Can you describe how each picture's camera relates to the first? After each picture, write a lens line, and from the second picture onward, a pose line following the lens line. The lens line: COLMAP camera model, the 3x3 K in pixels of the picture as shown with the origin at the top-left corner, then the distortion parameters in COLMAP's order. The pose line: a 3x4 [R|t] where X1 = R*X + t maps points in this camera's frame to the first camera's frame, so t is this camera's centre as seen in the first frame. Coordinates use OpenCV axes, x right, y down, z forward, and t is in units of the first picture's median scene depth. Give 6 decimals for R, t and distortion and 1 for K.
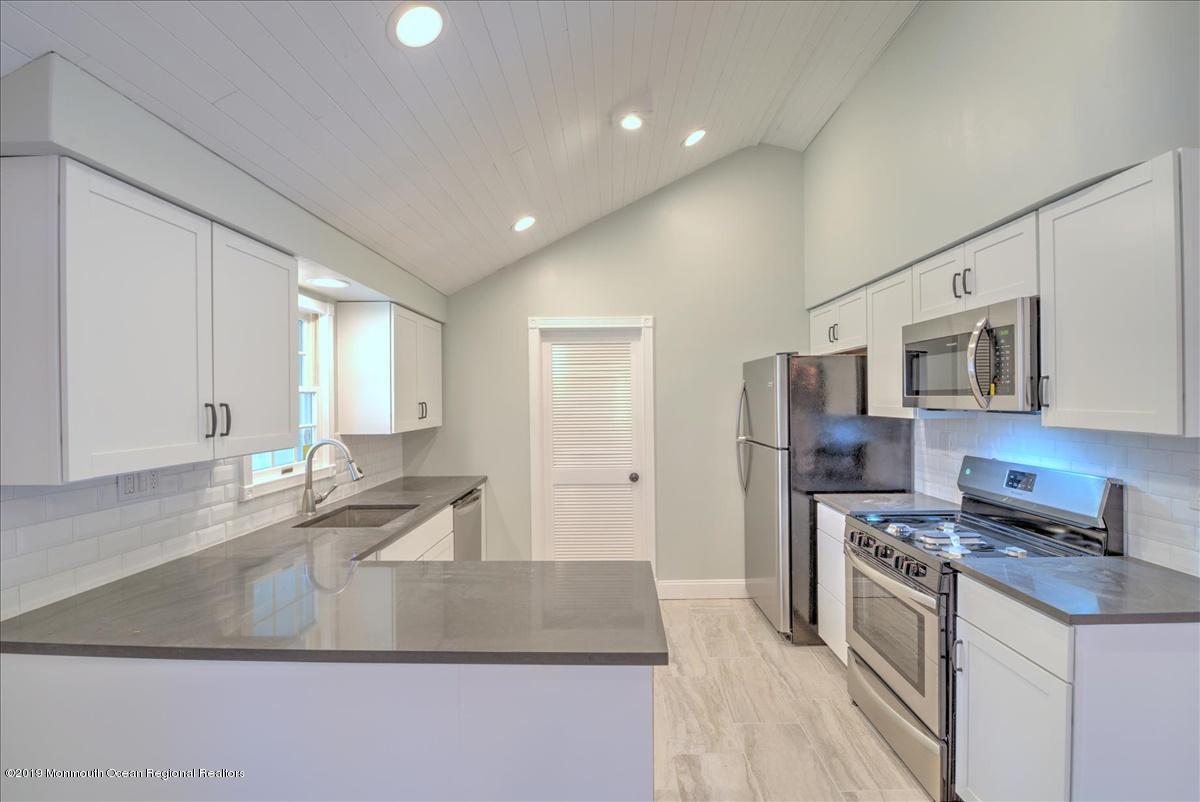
lens RADIAL K [[518.4, 0, 606.8], [0, 518.4, 400.6], [0, 0, 1]] dist [0.000059, -0.009666]
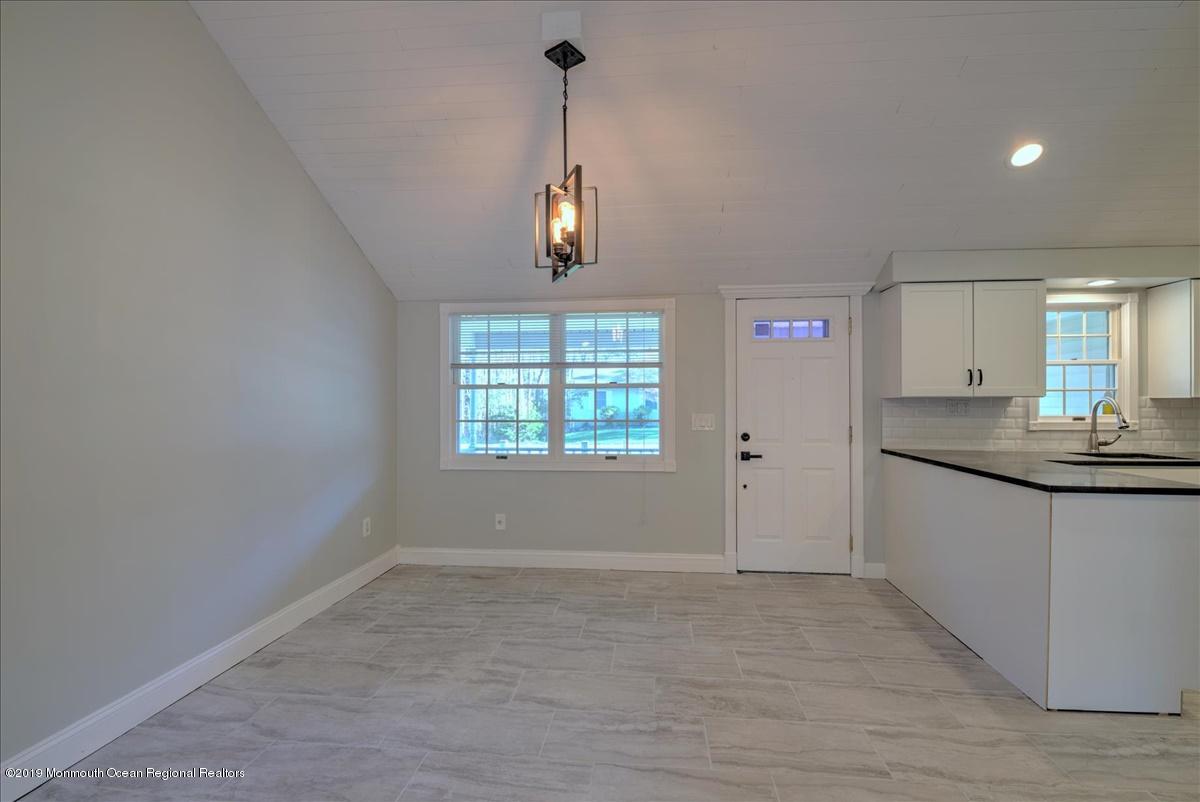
lens RADIAL K [[518.4, 0, 606.8], [0, 518.4, 400.6], [0, 0, 1]] dist [0.000059, -0.009666]
pose [[-0.089099, 0.006247, -0.996003, 0.950456], [-0.001811, 0.999978, 0.006434, 0.079302], [0.996021, 0.002377, -0.089086, -0.187015]]
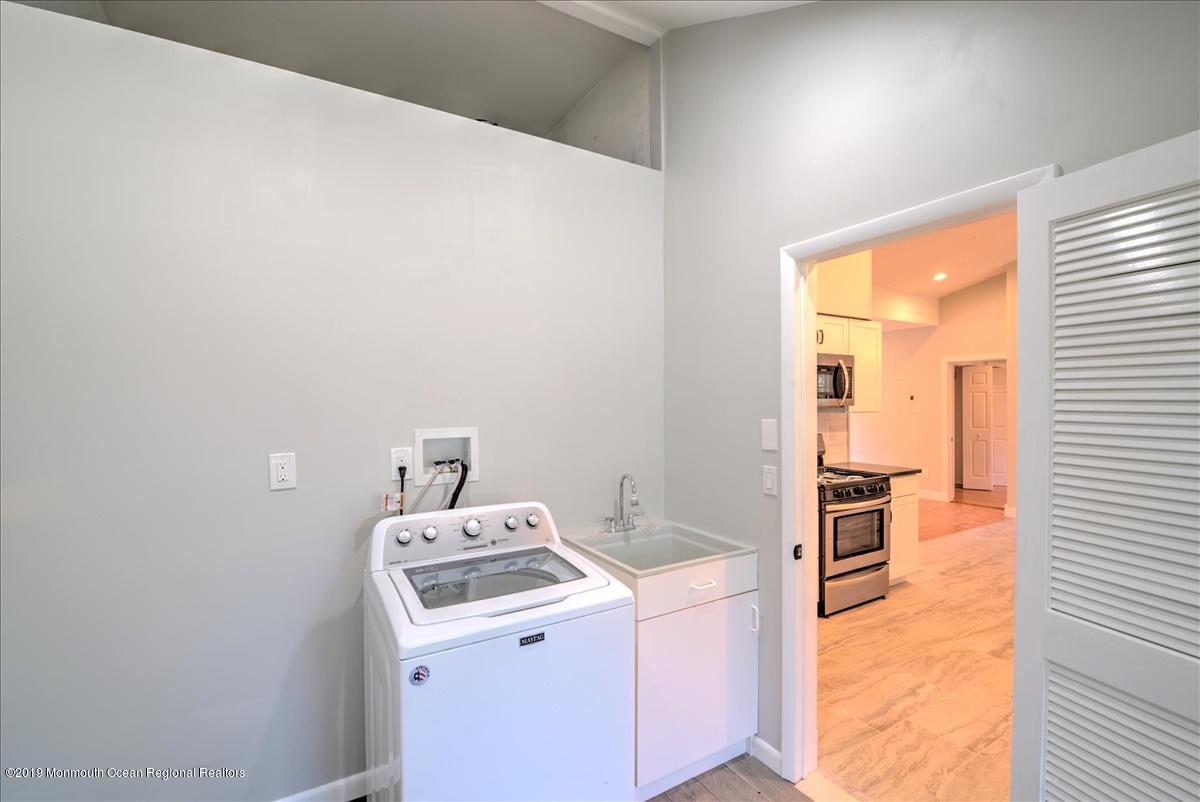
lens RADIAL K [[527.0, 0, 607.3], [0, 527.0, 401.3], [0, 0, 1]] dist [0.000275, -0.010635]
pose [[-0.522573, 0.010093, 0.852535, -0.434625], [0.010705, 0.999929, -0.005276, 0.001143], [-0.852528, 0.006370, -0.522643, 2.265615]]
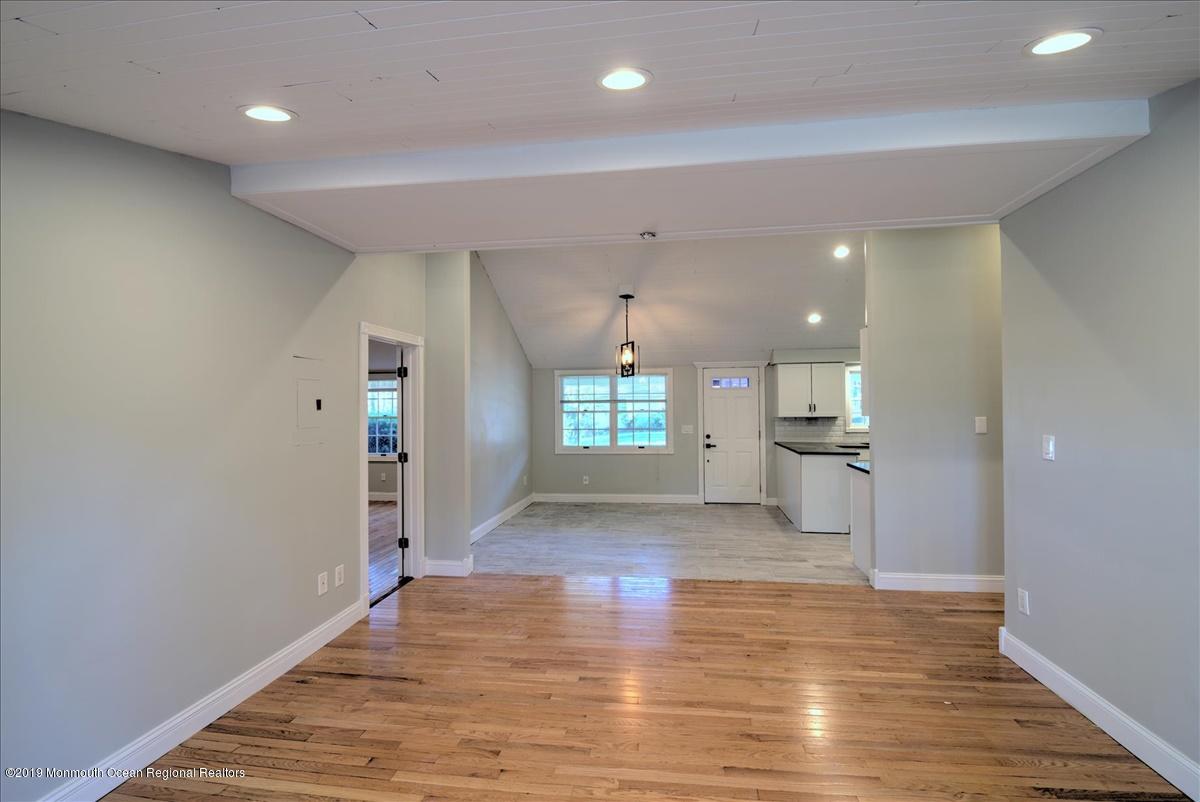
lens RADIAL K [[518.4, 0, 606.8], [0, 518.4, 400.6], [0, 0, 1]] dist [0.000059, -0.009666]
pose [[-0.120126, 0.000094, -0.992759, 2.546633], [0.006103, 0.999981, -0.000643, -0.020933], [0.992740, -0.006136, -0.120124, -0.141716]]
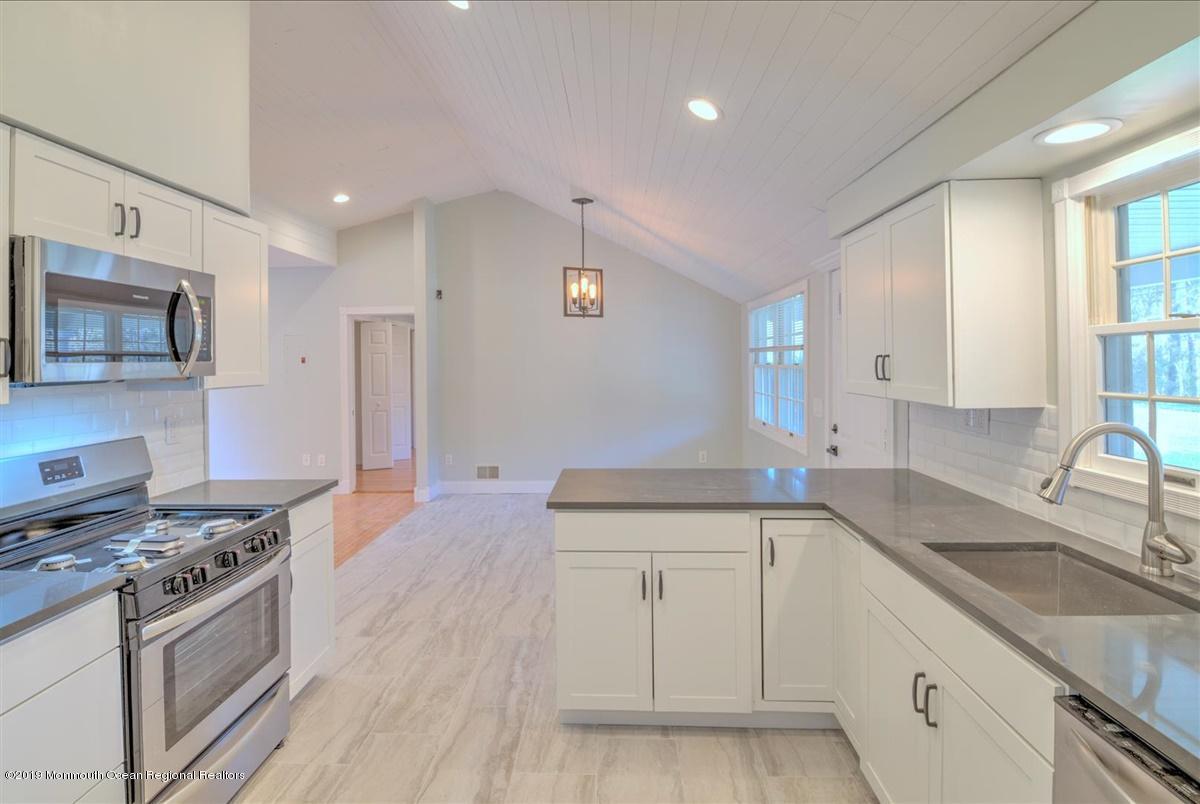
lens RADIAL K [[595.6, 0, 595.2], [0, 595.6, 357.0], [0, 0, 1]] dist [0.001937, -0.014863]
pose [[-0.999517, 0.020886, 0.022994, -0.042219], [0.020866, 0.999782, -0.001084, -0.001389], [-0.023012, -0.000603, -0.999735, 1.651735]]
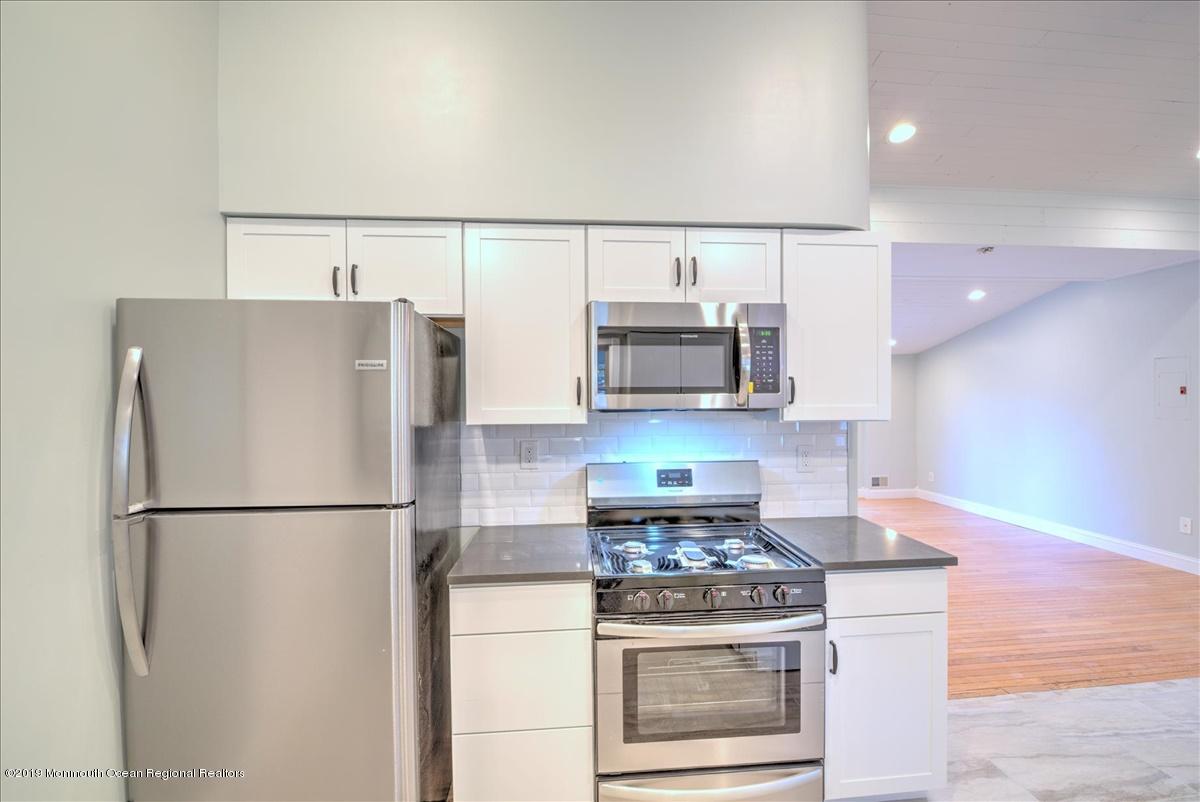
lens RADIAL K [[518.4, 0, 606.8], [0, 518.4, 400.6], [0, 0, 1]] dist [0.000059, -0.009666]
pose [[-0.092695, 0.004738, 0.995683, -0.183716], [0.010274, 0.999940, -0.003802, 0.003554], [-0.995642, 0.009878, -0.092738, 1.070701]]
